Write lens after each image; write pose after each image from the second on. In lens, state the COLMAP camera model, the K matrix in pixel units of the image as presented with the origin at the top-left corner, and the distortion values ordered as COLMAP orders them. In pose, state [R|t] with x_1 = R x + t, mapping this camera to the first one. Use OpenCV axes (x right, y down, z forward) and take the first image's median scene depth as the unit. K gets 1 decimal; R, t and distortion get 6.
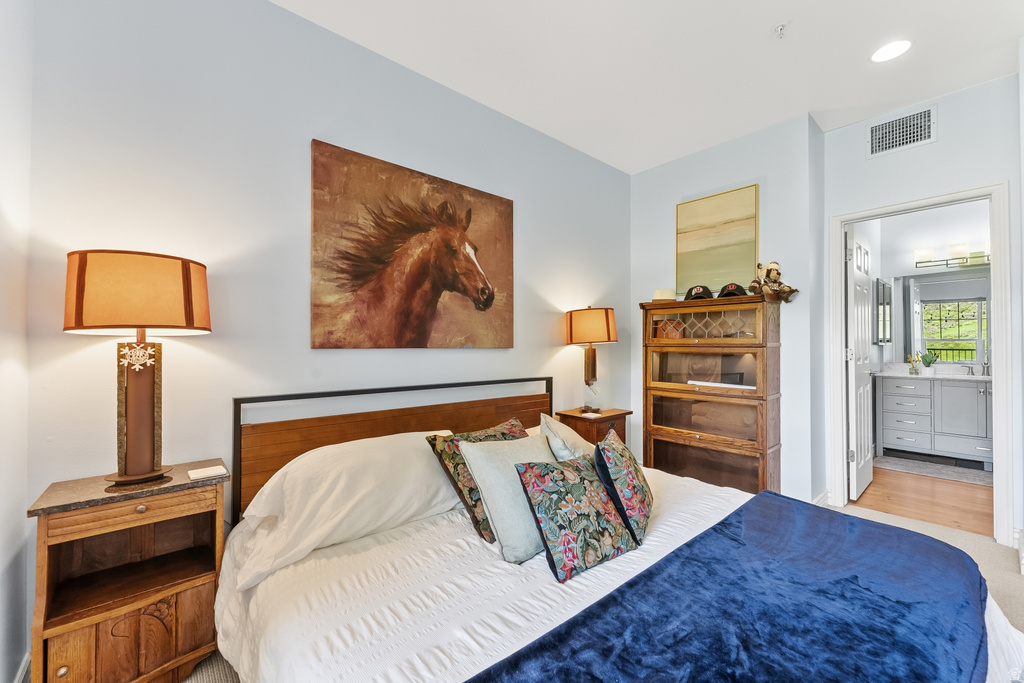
lens RADIAL K [[420.3, 0, 514.1], [0, 420.3, 340.2], [0, 0, 1]] dist [0.000637, -0.000658]
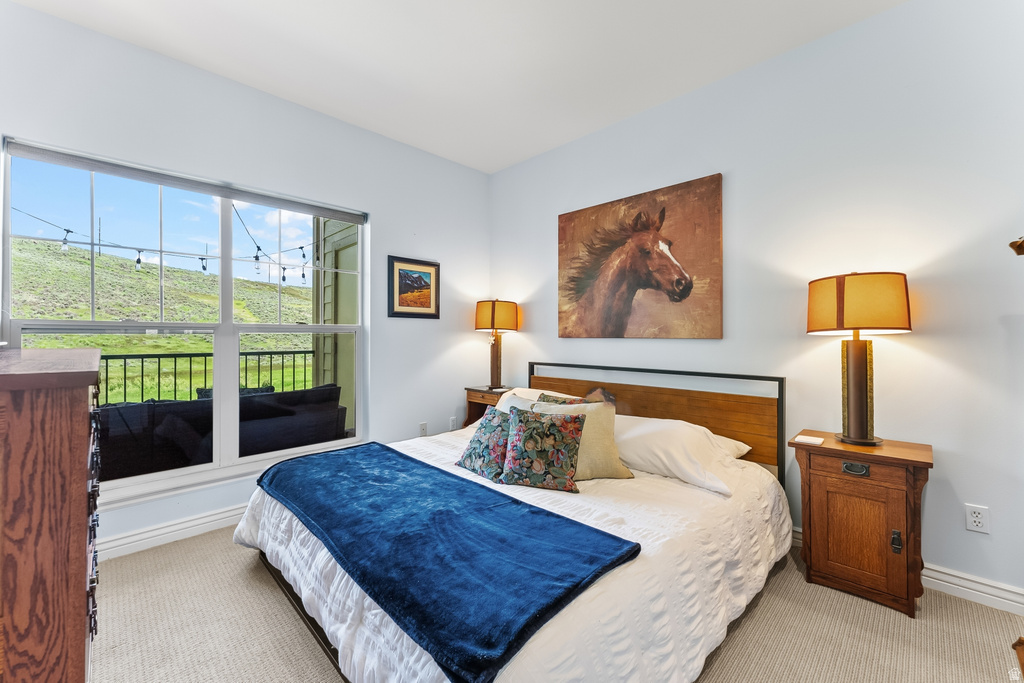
lens RADIAL K [[410.2, 0, 521.6], [0, 410.2, 342.6], [0, 0, 1]] dist [-0.000556, 0.000177]
pose [[0.075048, 0.003726, -0.997173, 0.948649], [0.001348, 0.999992, 0.003838, 0.026427], [0.997179, -0.001632, 0.075042, 0.585526]]
